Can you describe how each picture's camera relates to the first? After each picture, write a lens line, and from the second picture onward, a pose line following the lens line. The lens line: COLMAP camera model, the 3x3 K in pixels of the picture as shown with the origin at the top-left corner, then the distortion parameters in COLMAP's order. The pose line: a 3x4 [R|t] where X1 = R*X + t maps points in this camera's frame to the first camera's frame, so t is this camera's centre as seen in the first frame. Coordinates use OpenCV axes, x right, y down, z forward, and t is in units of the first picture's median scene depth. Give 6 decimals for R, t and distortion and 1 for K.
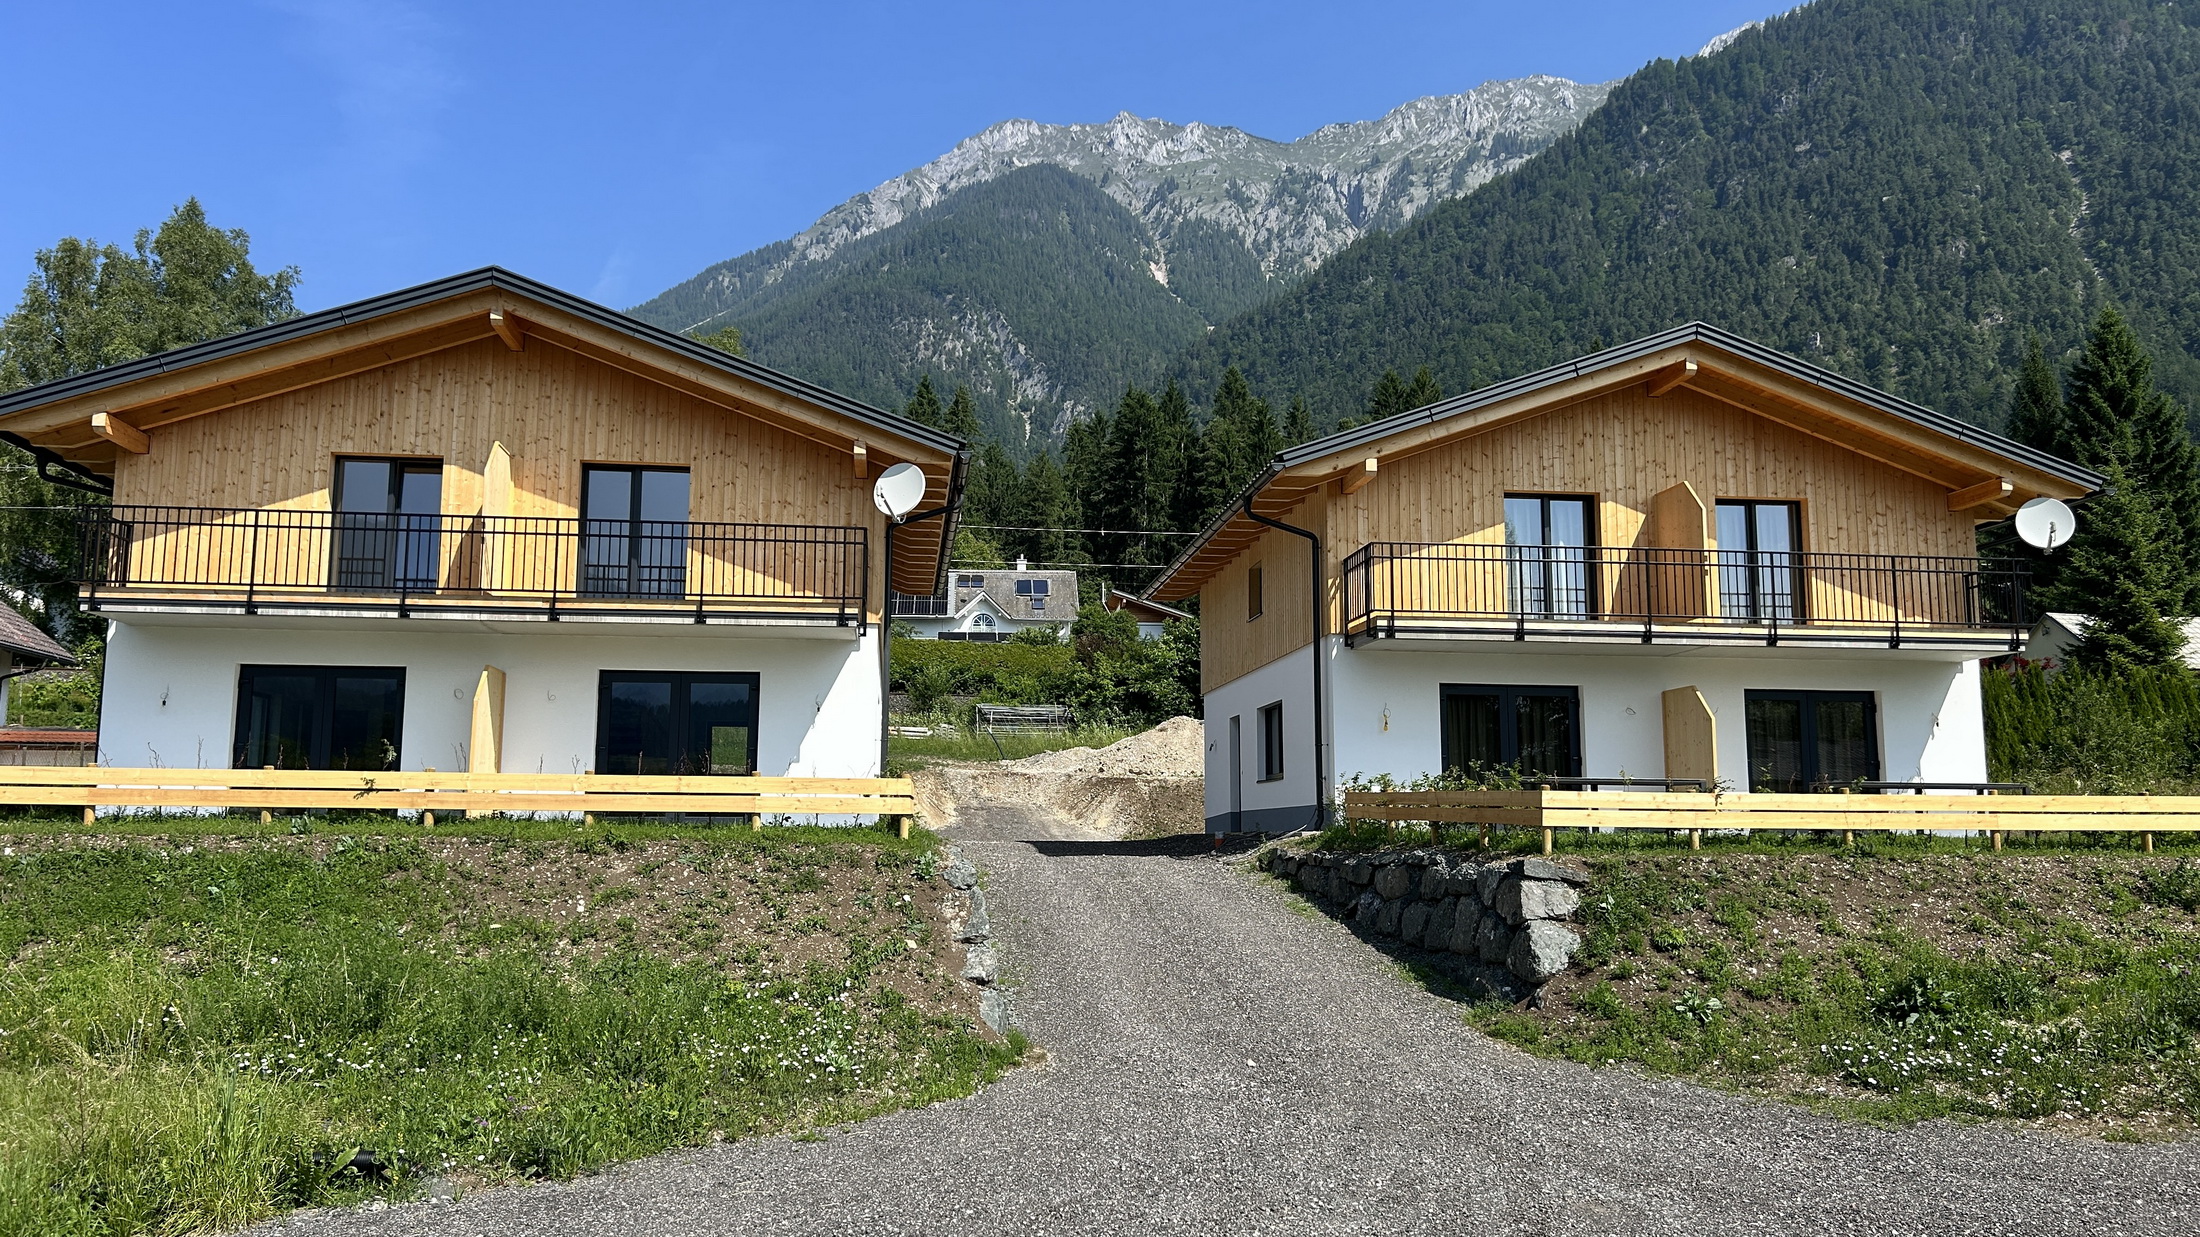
lens RADIAL K [[1655.4, 0, 1100.0], [0, 1655.4, 618.5], [0, 0, 1]] dist [0.099269, -0.143239]
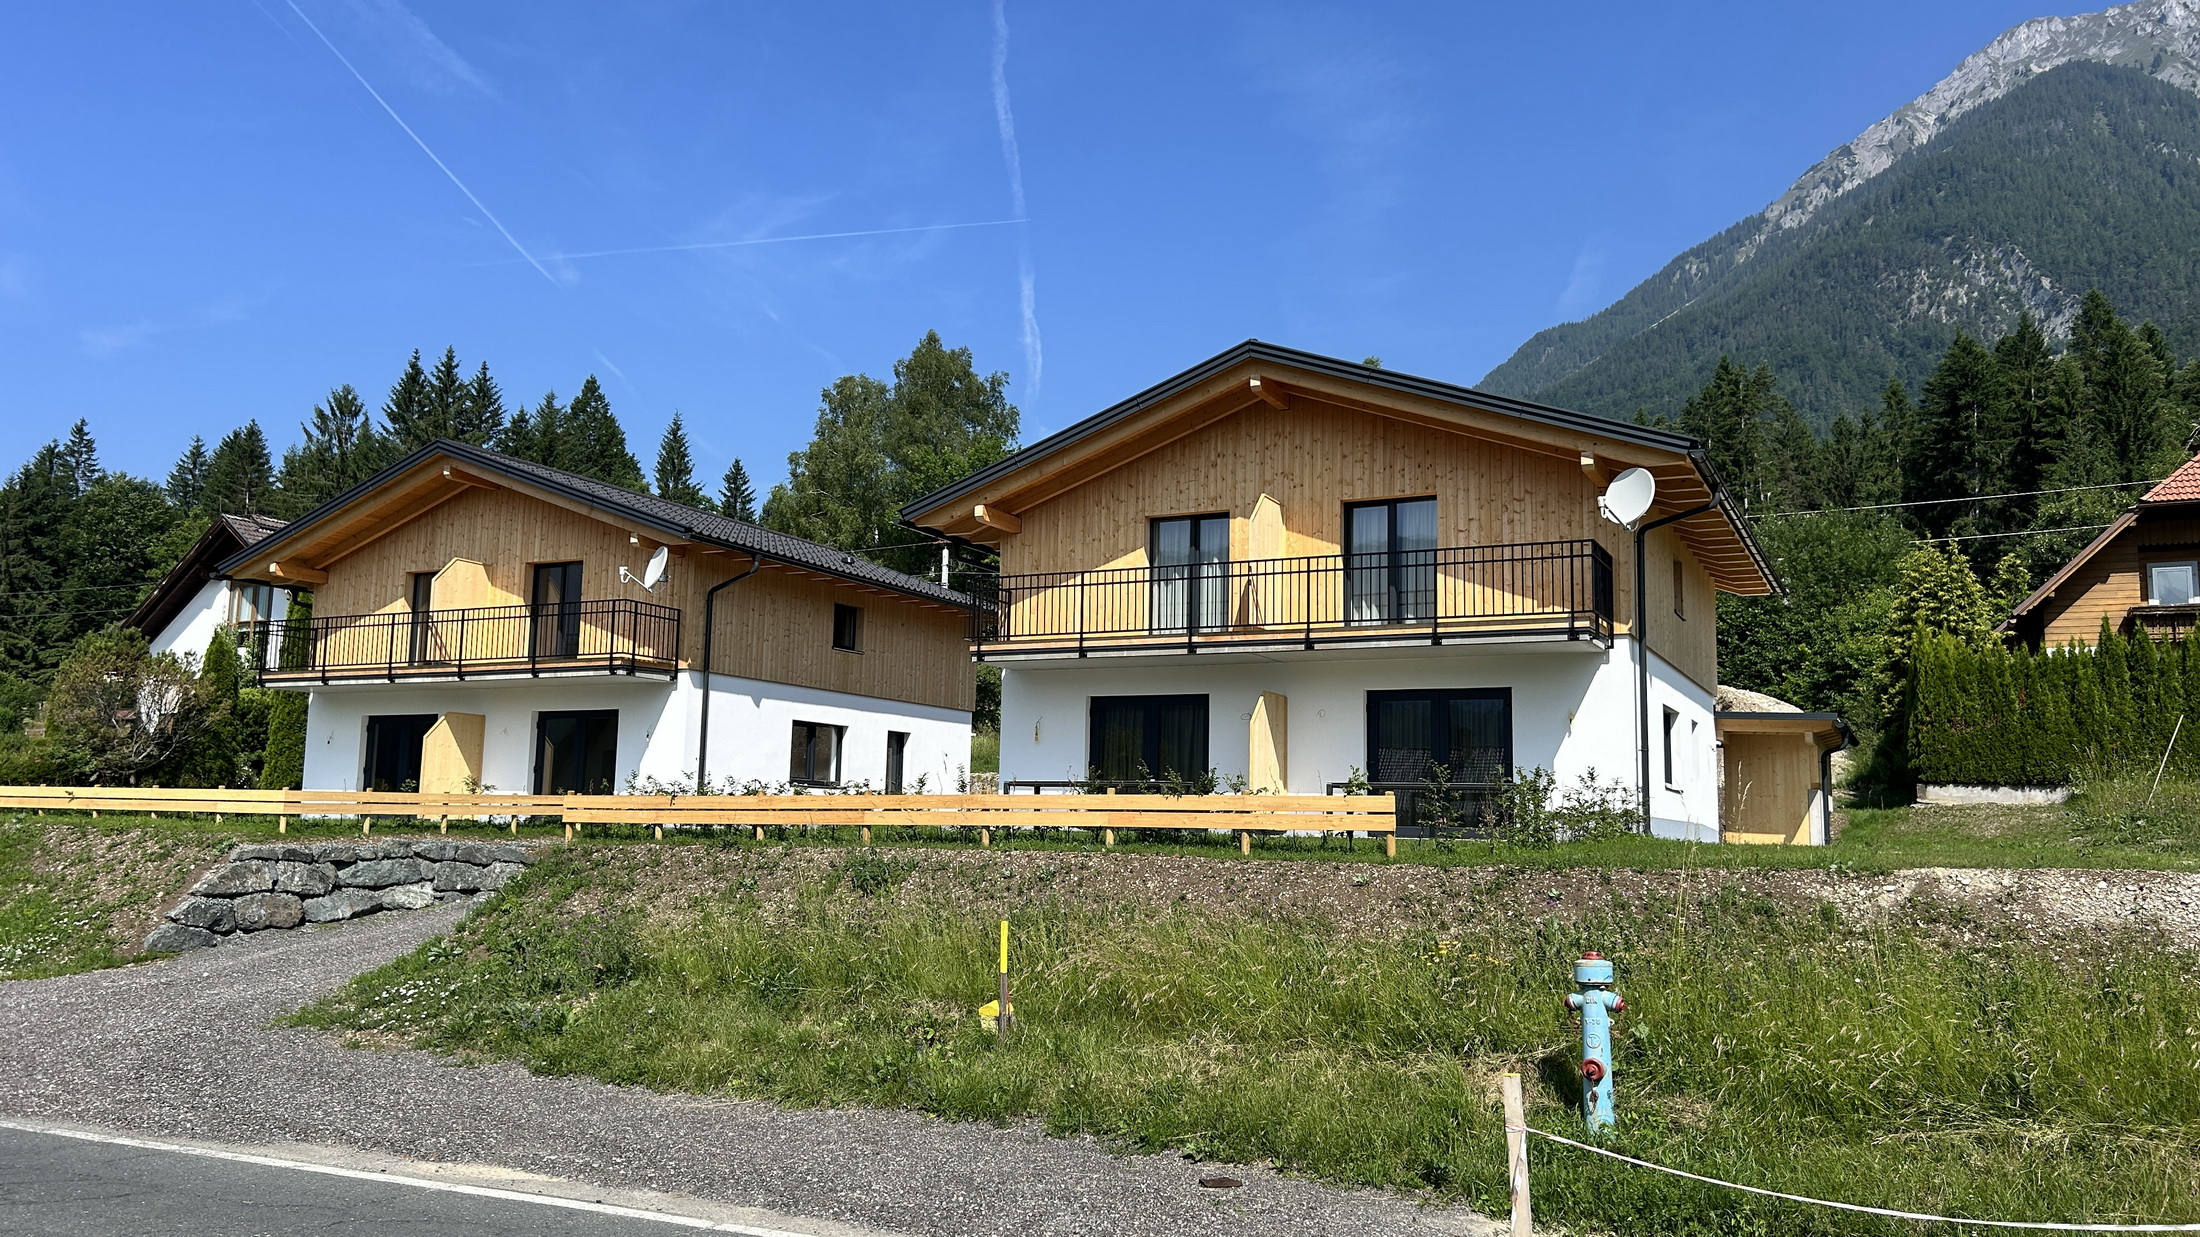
lens RADIAL K [[1655.4, 0, 1100.0], [0, 1655.4, 618.5], [0, 0, 1]] dist [0.099269, -0.143239]
pose [[0.818201, -0.063292, -0.571437, 0.184594], [0.057244, 0.997951, -0.028569, 0.004027], [0.572075, -0.009336, 0.820148, 0.022619]]
